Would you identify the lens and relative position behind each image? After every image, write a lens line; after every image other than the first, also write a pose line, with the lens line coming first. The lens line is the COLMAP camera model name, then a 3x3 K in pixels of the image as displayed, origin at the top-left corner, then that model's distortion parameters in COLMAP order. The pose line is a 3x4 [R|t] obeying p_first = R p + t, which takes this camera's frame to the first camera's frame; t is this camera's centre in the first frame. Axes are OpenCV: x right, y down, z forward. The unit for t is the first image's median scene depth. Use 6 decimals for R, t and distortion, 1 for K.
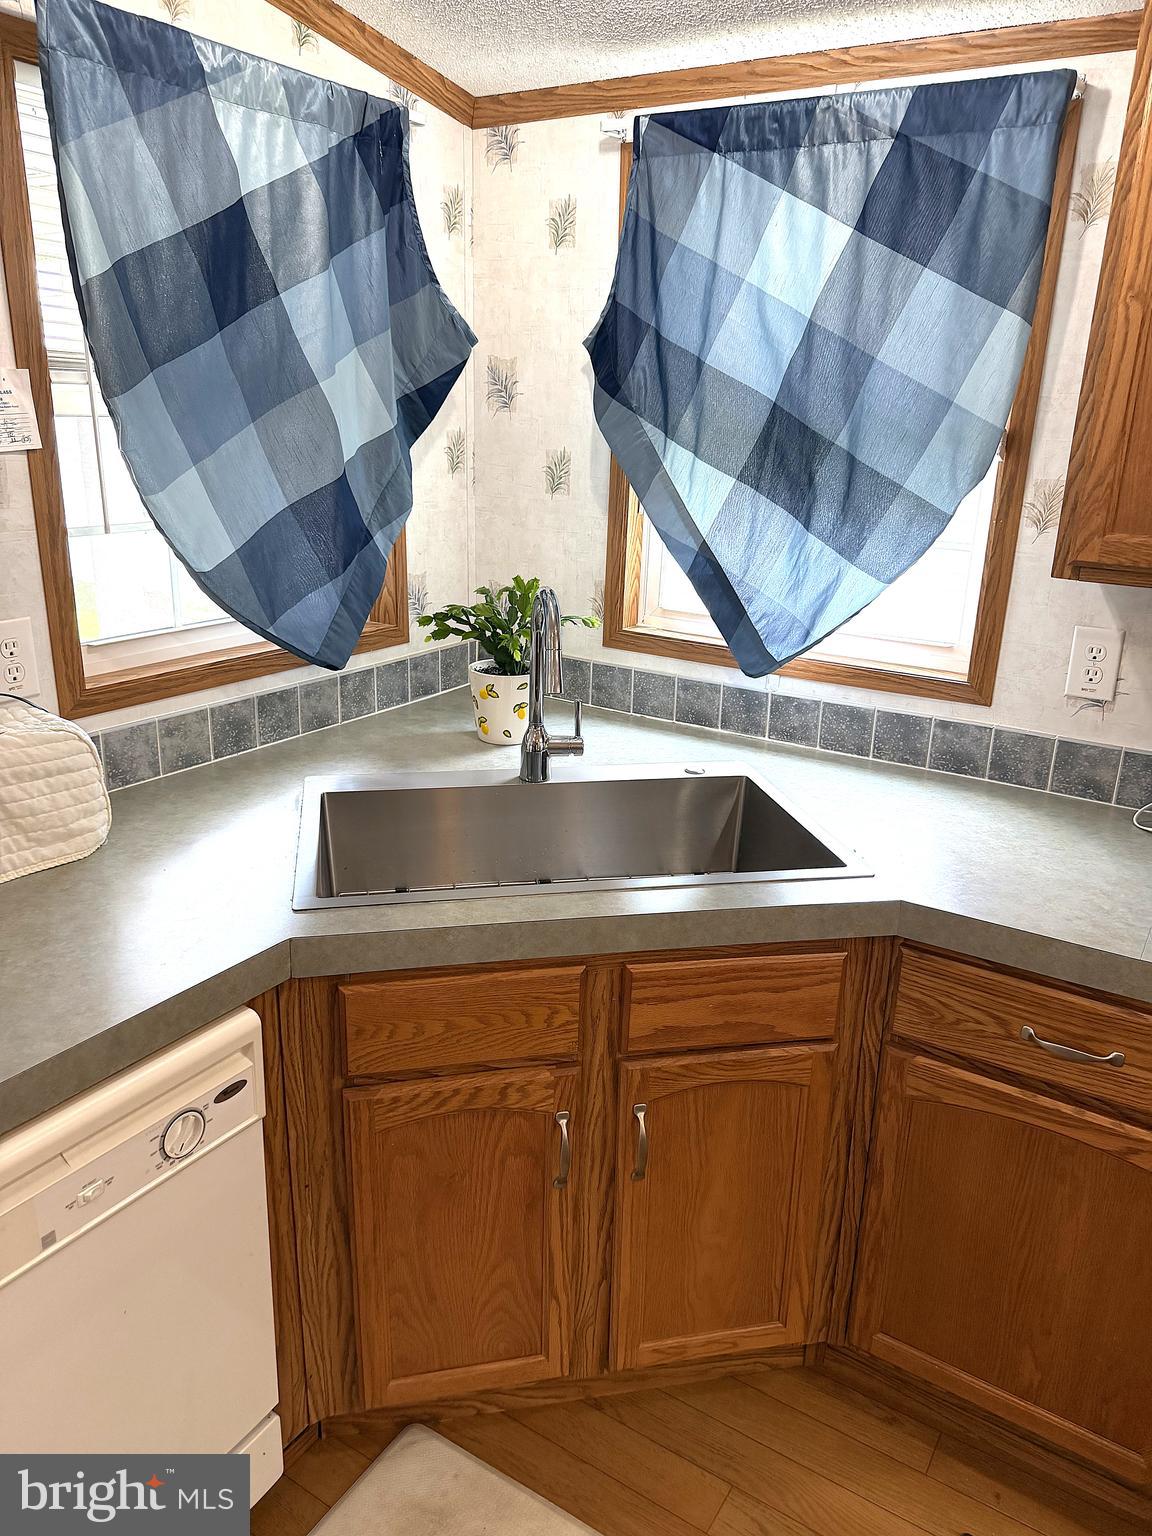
lens RADIAL K [[1092.1, 0, 567.8], [0, 1092.1, 777.4], [0, 0, 1]] dist [0.028664, -0.059020]
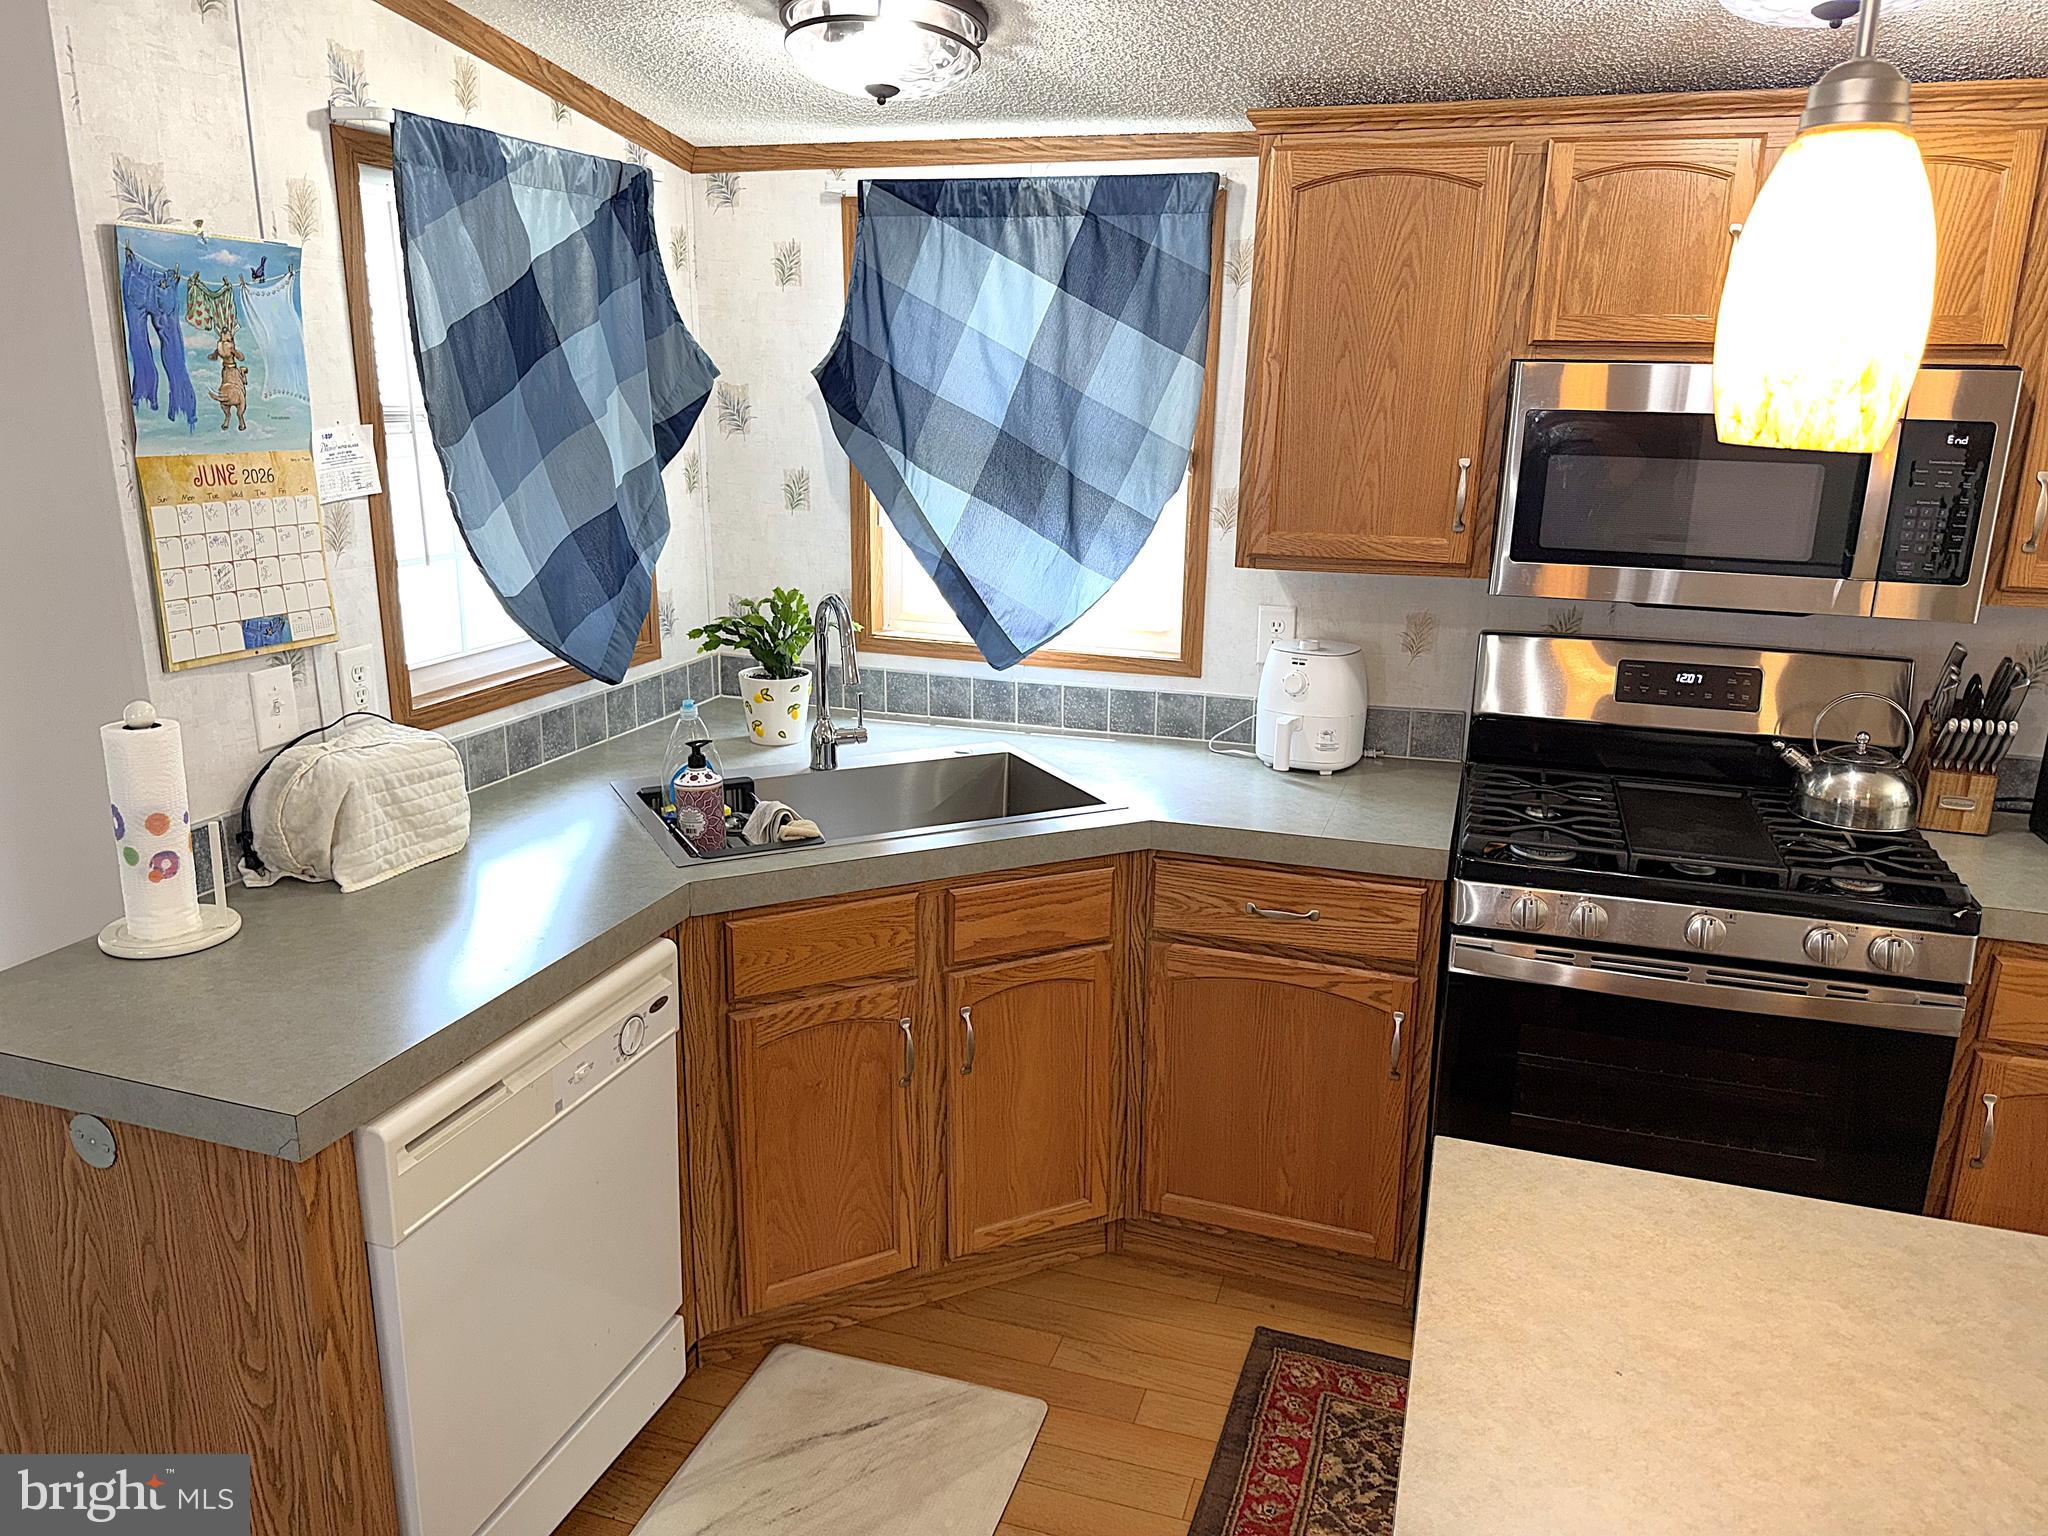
lens RADIAL K [[1456.1, 0, 1029.8], [0, 1456.1, 781.2], [0, 0, 1]] dist [0.028664, -0.059020]
pose [[0.966780, -0.080450, 0.242618, -0.208583], [0.092602, 0.994936, -0.039085, 0.102380], [-0.238245, 0.060254, 0.969334, -0.534467]]
